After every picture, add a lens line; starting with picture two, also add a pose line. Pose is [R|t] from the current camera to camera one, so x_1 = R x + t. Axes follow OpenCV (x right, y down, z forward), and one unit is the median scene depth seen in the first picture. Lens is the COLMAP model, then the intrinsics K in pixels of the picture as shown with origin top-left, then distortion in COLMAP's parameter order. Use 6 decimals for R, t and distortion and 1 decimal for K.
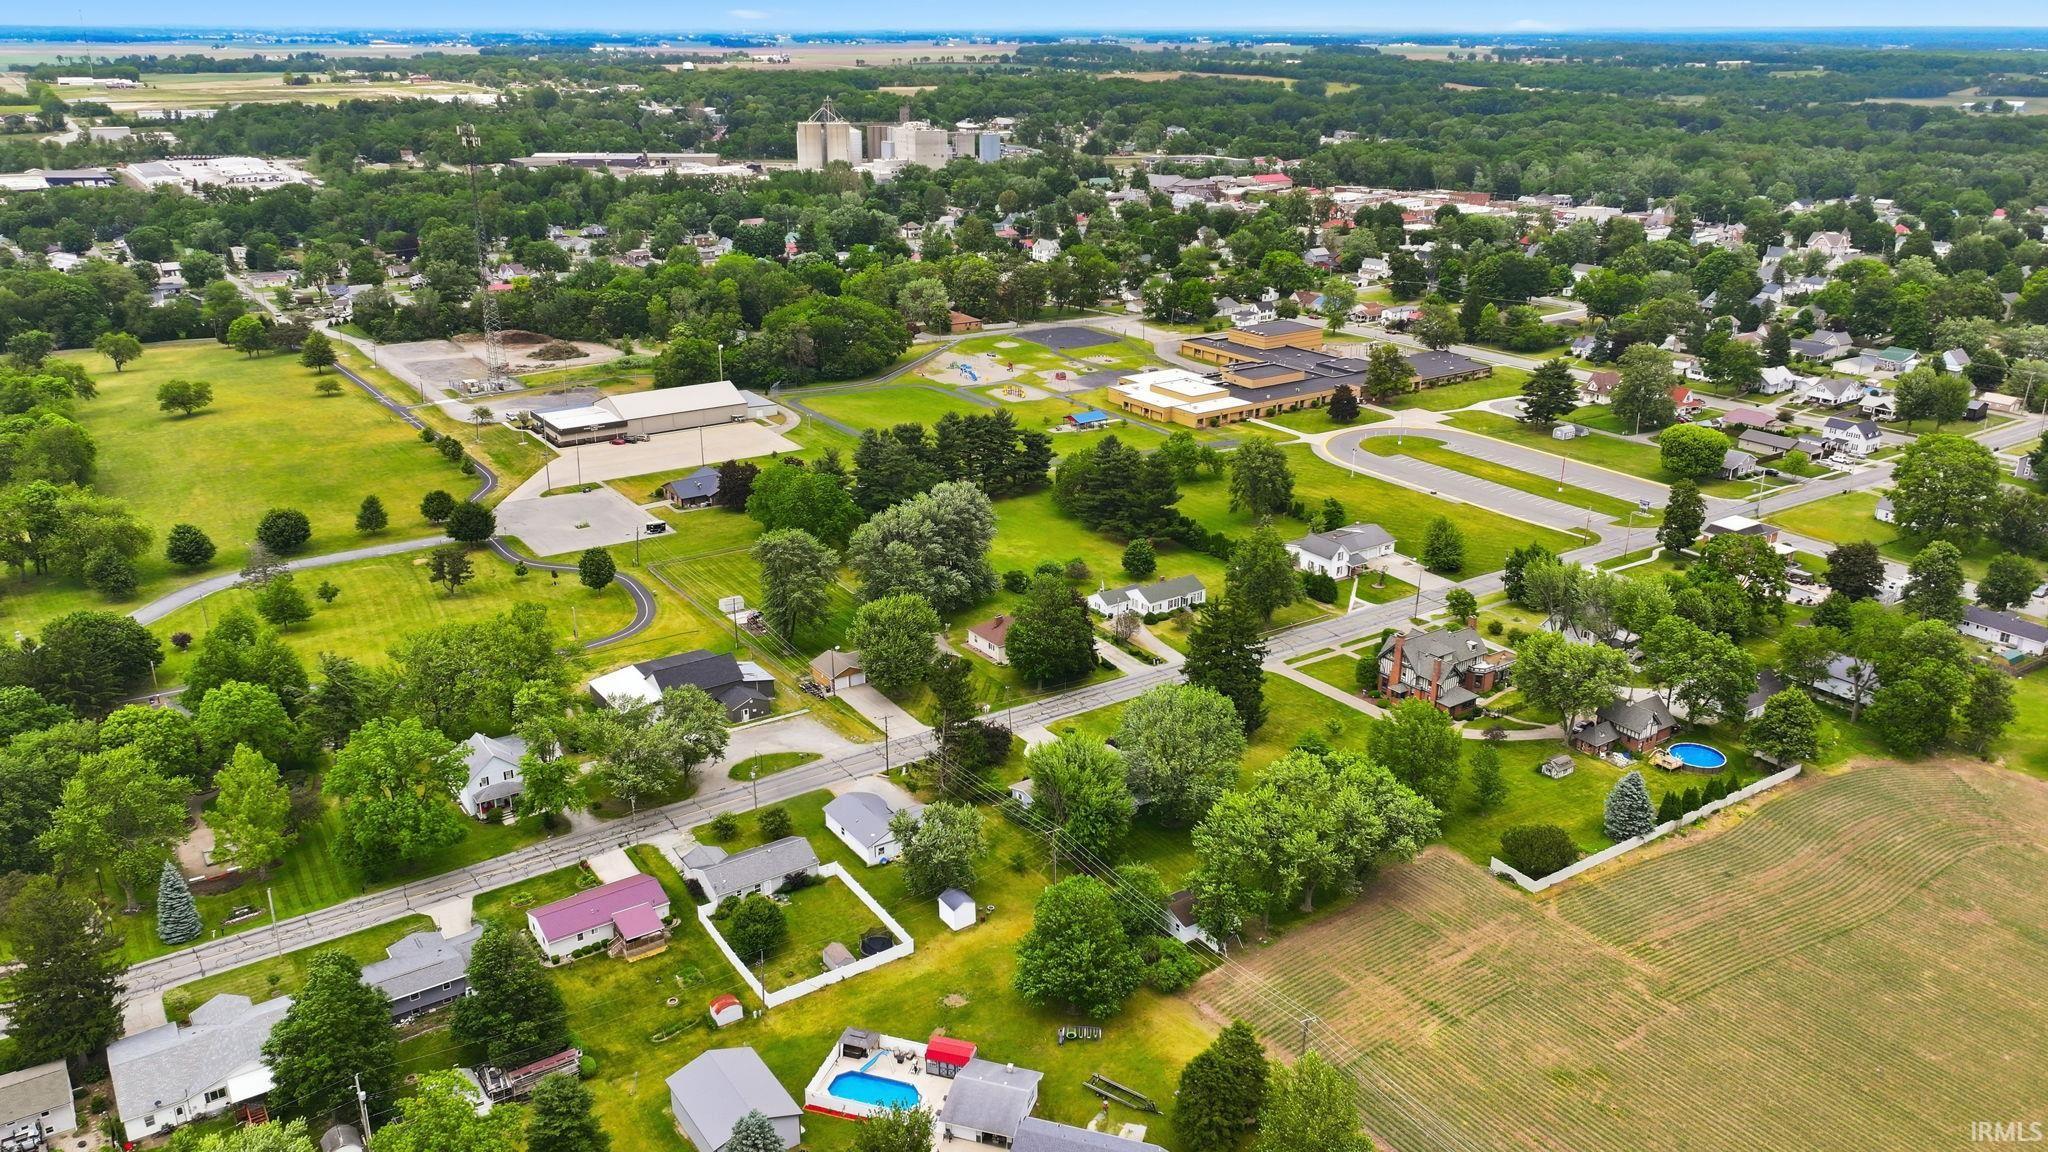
lens RADIAL K [[1522.9, 0, 1024.0], [0, 1522.9, 576.0], [0, 0, 1]] dist [0.011134, 0.006064]
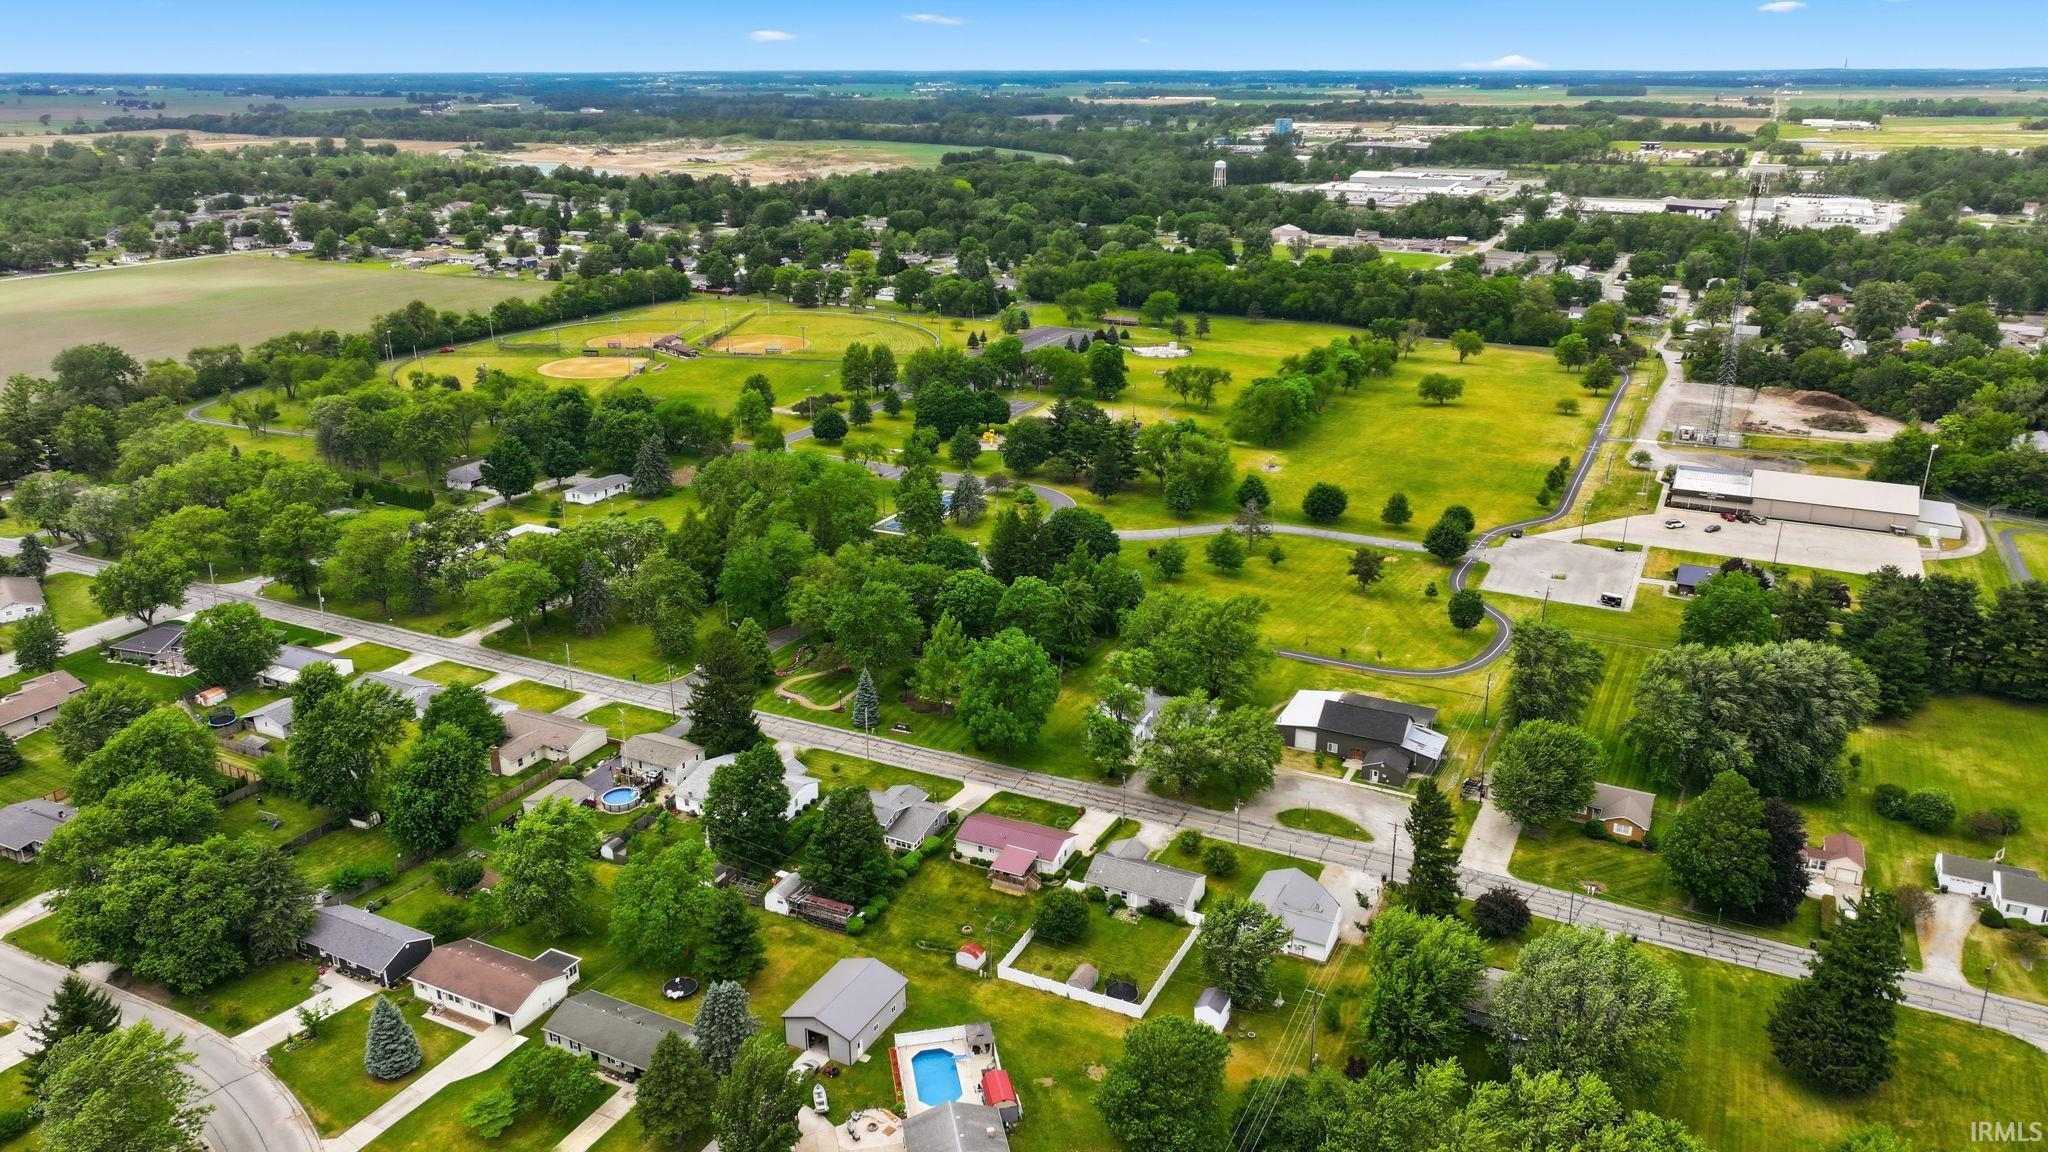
lens RADIAL K [[1417.7, 0, 1024.0], [0, 1417.7, 576.0], [0, 0, 1]] dist [0.009434, 0.004880]
pose [[0.486263, 0.292320, -0.823467, 0.413666], [-0.295941, 0.941784, 0.159566, -0.107051], [0.822172, 0.166107, 0.544464, 0.291812]]
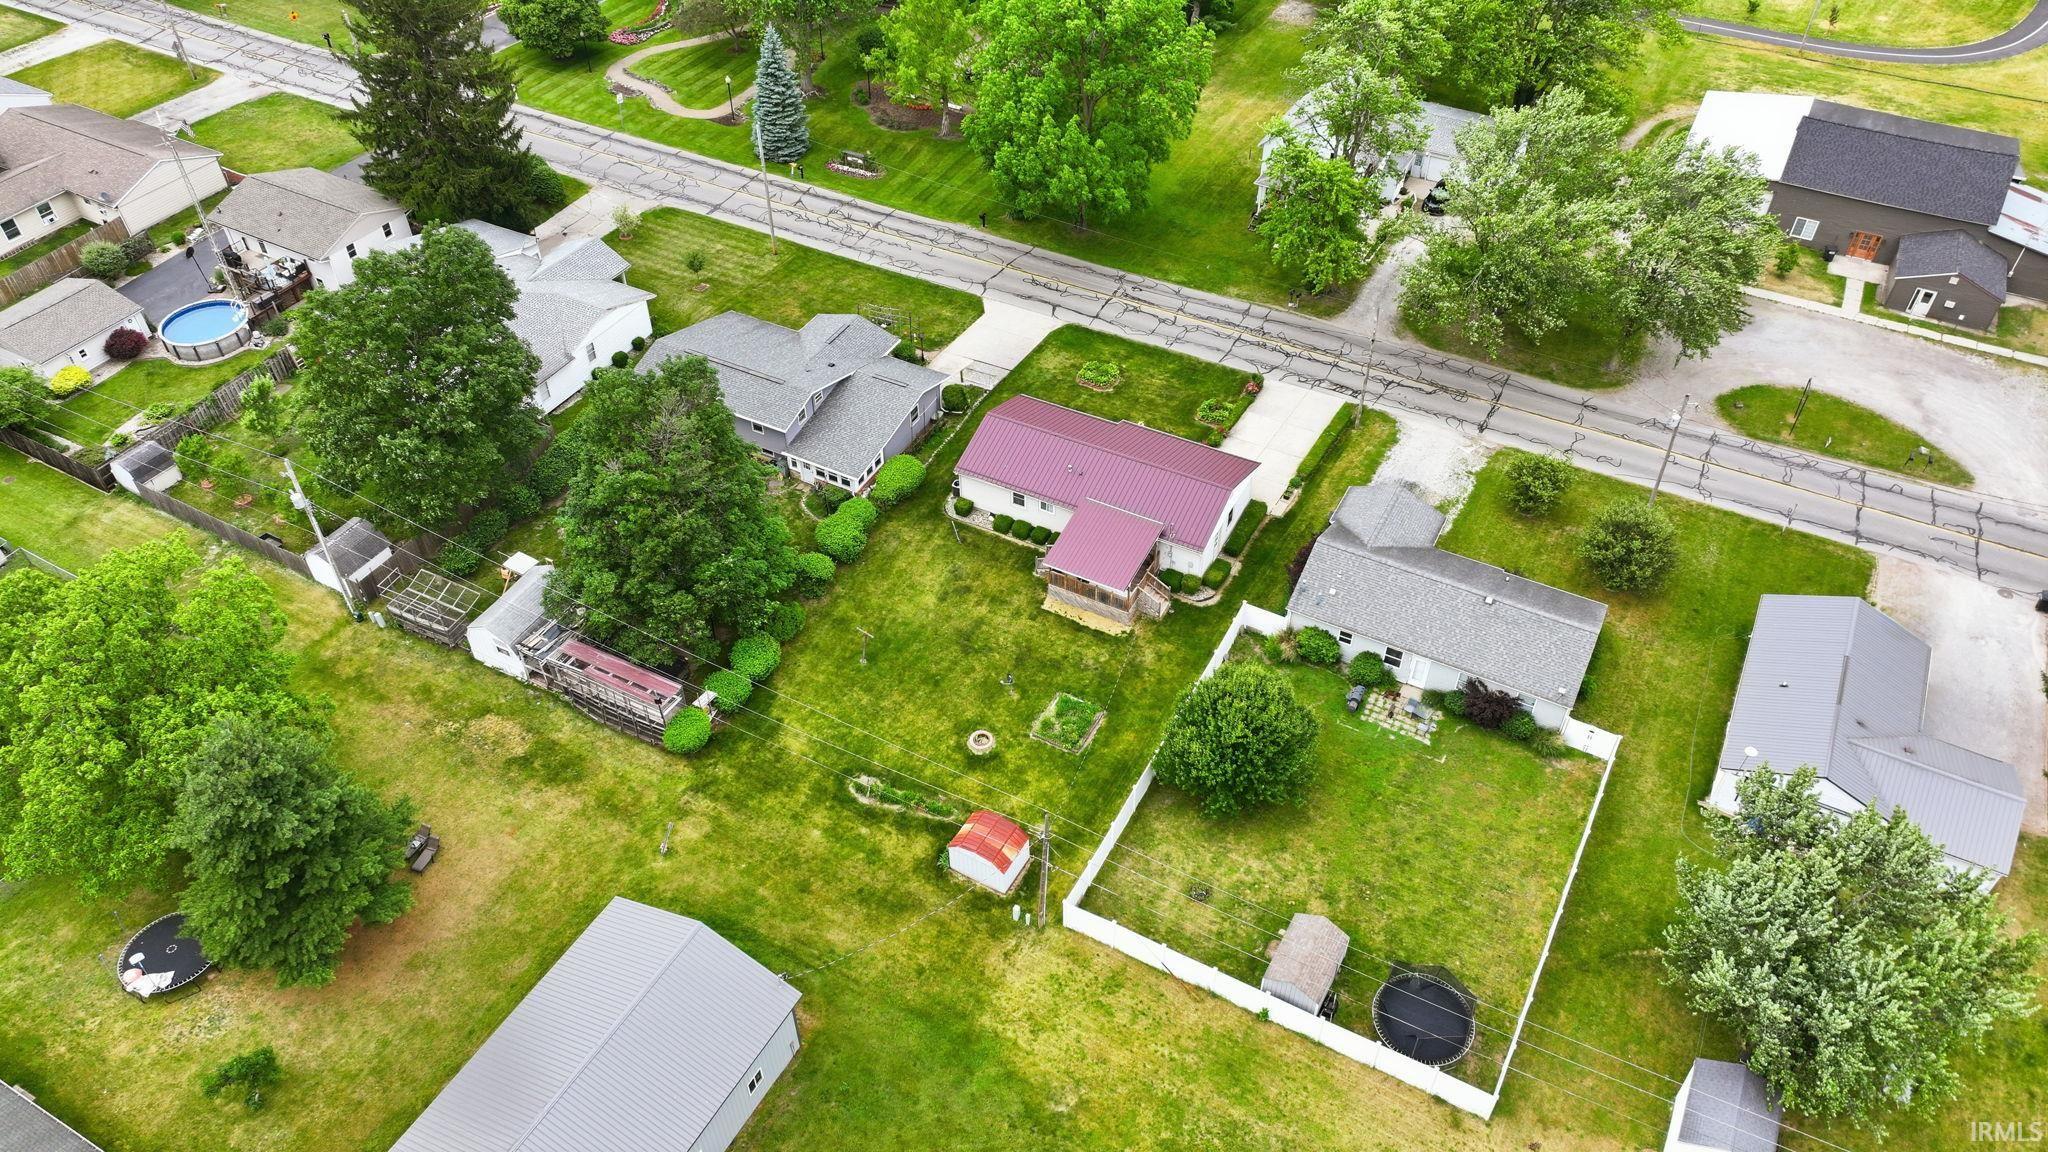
lens RADIAL K [[1417.7, 0, 1024.0], [0, 1417.7, 576.0], [0, 0, 1]] dist [0.009434, 0.004880]
pose [[0.456834, 0.613885, -0.643776, 0.006593], [-0.303451, 0.787843, 0.535930, 0.013315], [0.836194, -0.049477, 0.546198, 0.556798]]
